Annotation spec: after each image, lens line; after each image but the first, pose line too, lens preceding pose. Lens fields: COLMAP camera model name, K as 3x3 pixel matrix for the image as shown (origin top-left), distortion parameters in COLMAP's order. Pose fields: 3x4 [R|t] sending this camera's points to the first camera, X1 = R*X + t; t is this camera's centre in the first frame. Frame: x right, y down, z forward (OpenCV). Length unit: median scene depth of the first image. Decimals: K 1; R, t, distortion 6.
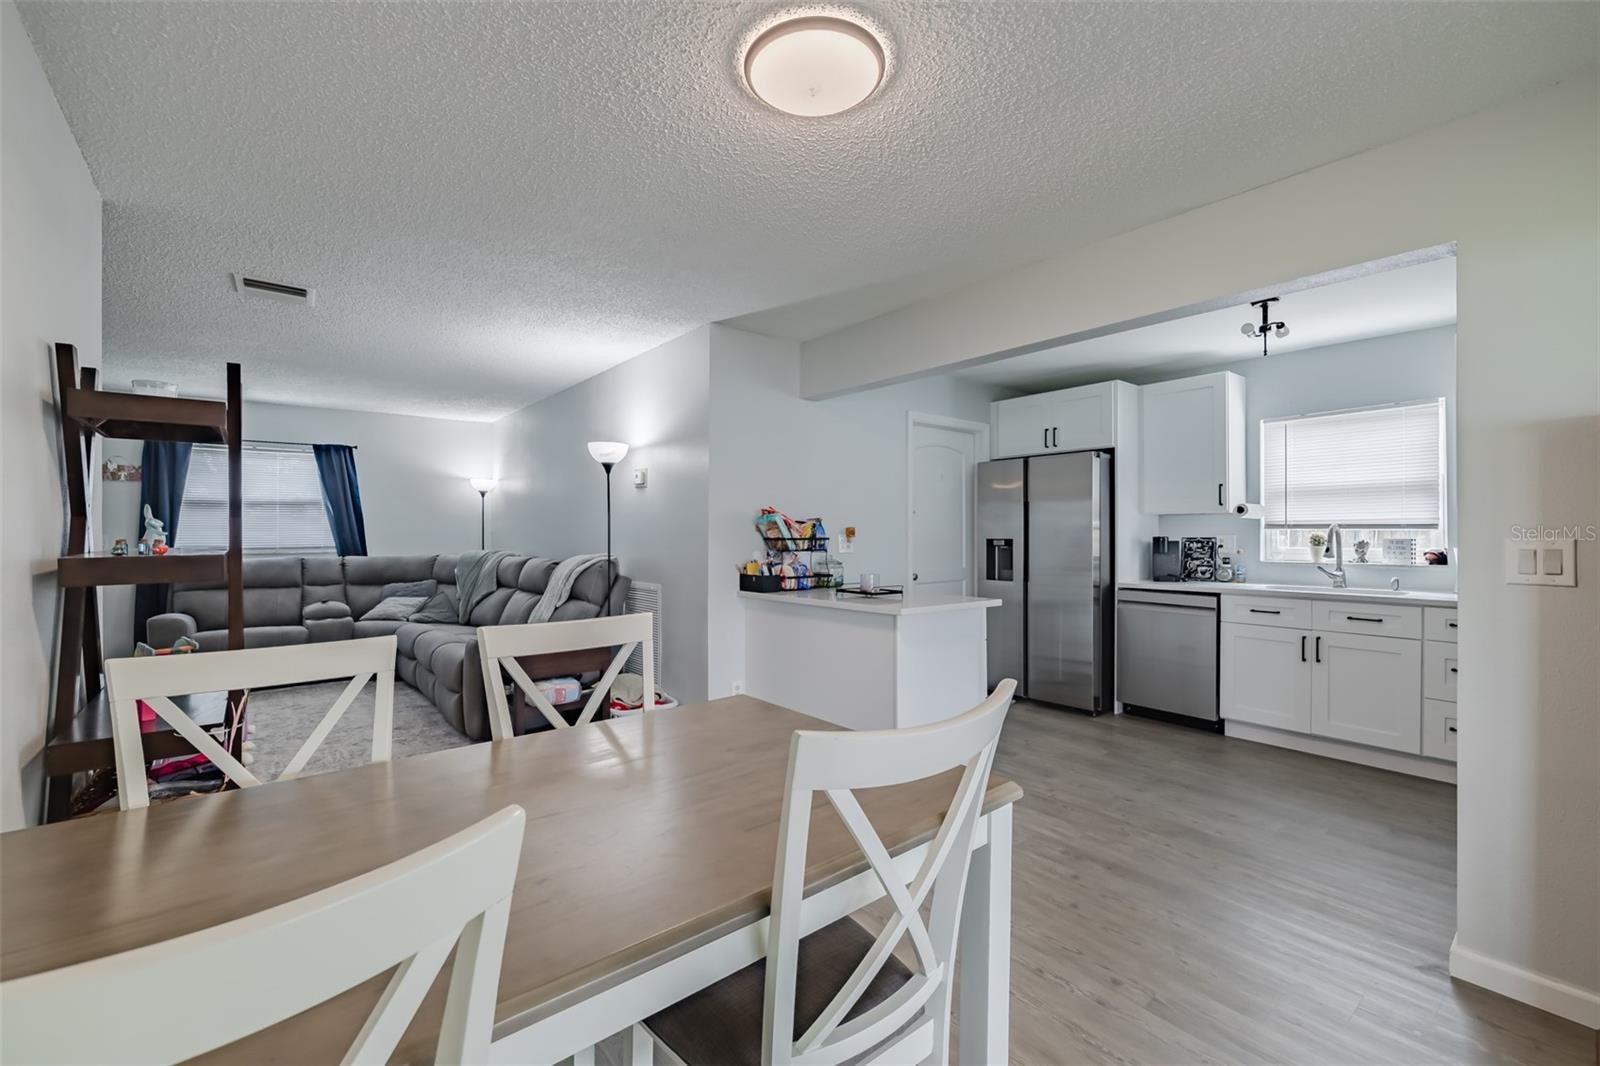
lens RADIAL K [[681.5, 0, 799.2], [0, 681.5, 534.3], [0, 0, 1]] dist [-0.002730, 0.000805]
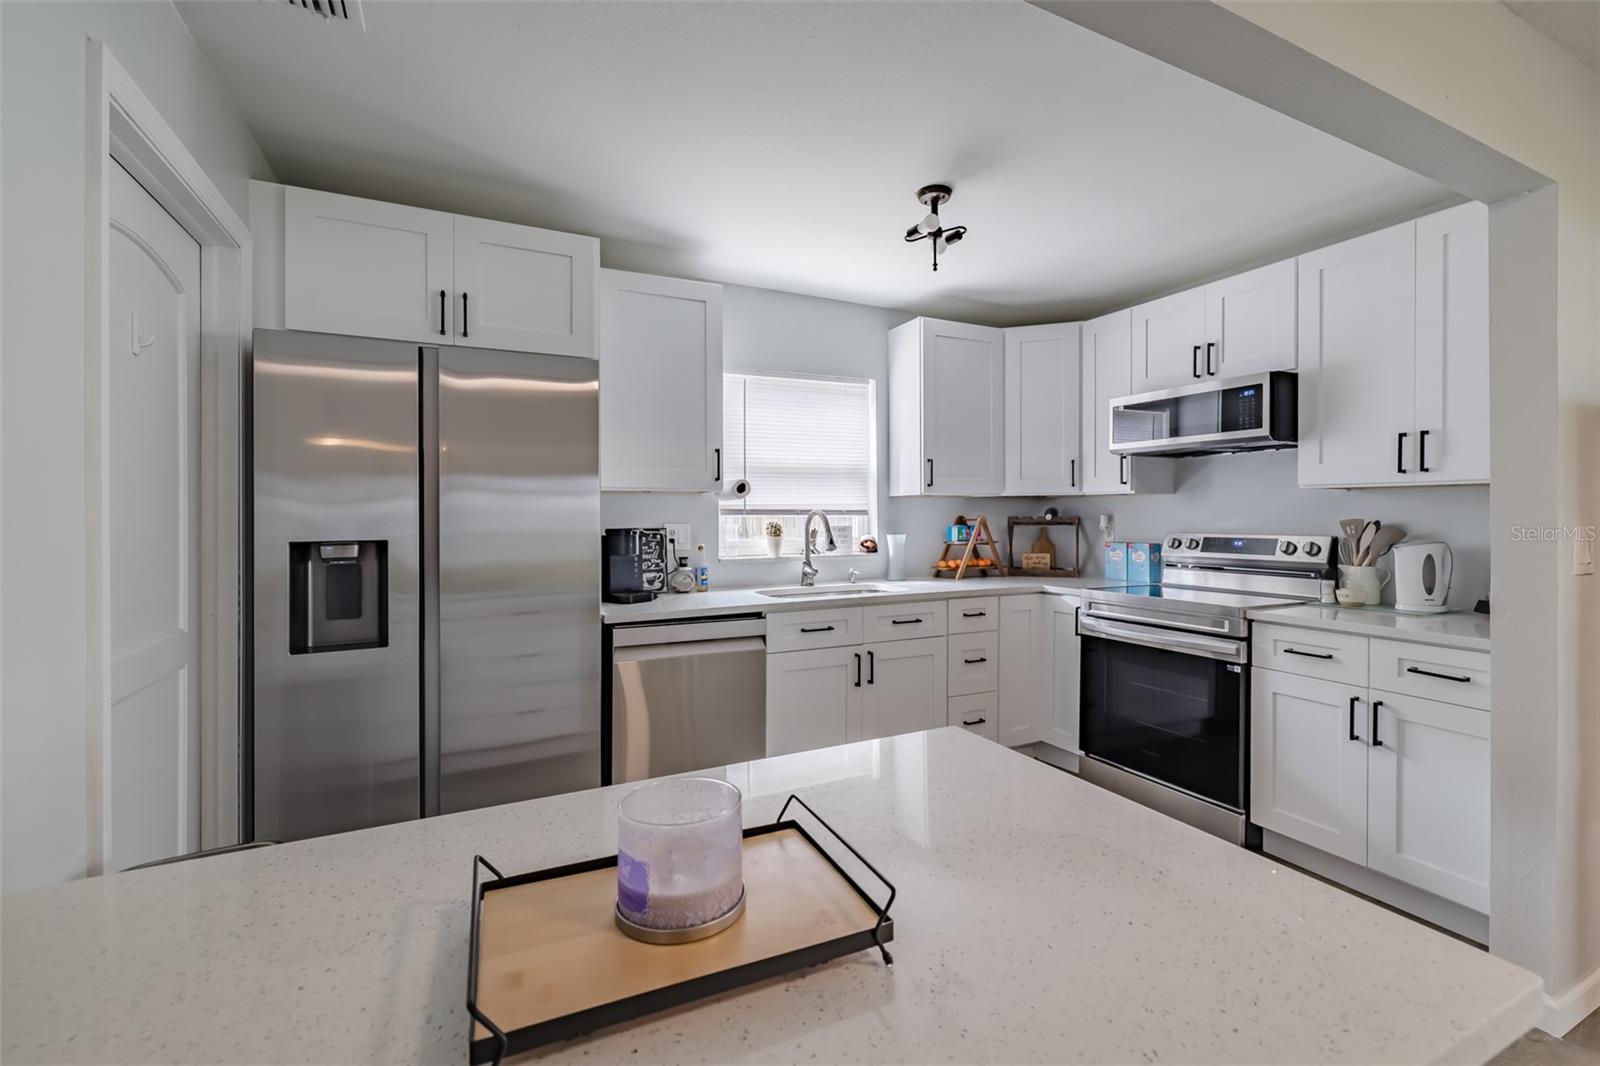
lens RADIAL K [[699.7, 0, 827.1], [0, 699.7, 520.5], [0, 0, 1]] dist [-0.005455, -0.000438]
pose [[0.202370, -0.007589, 0.979280, -0.039304], [0.006368, 0.999959, 0.006433, -0.006944], [-0.979289, 0.004934, 0.202410, 0.746931]]
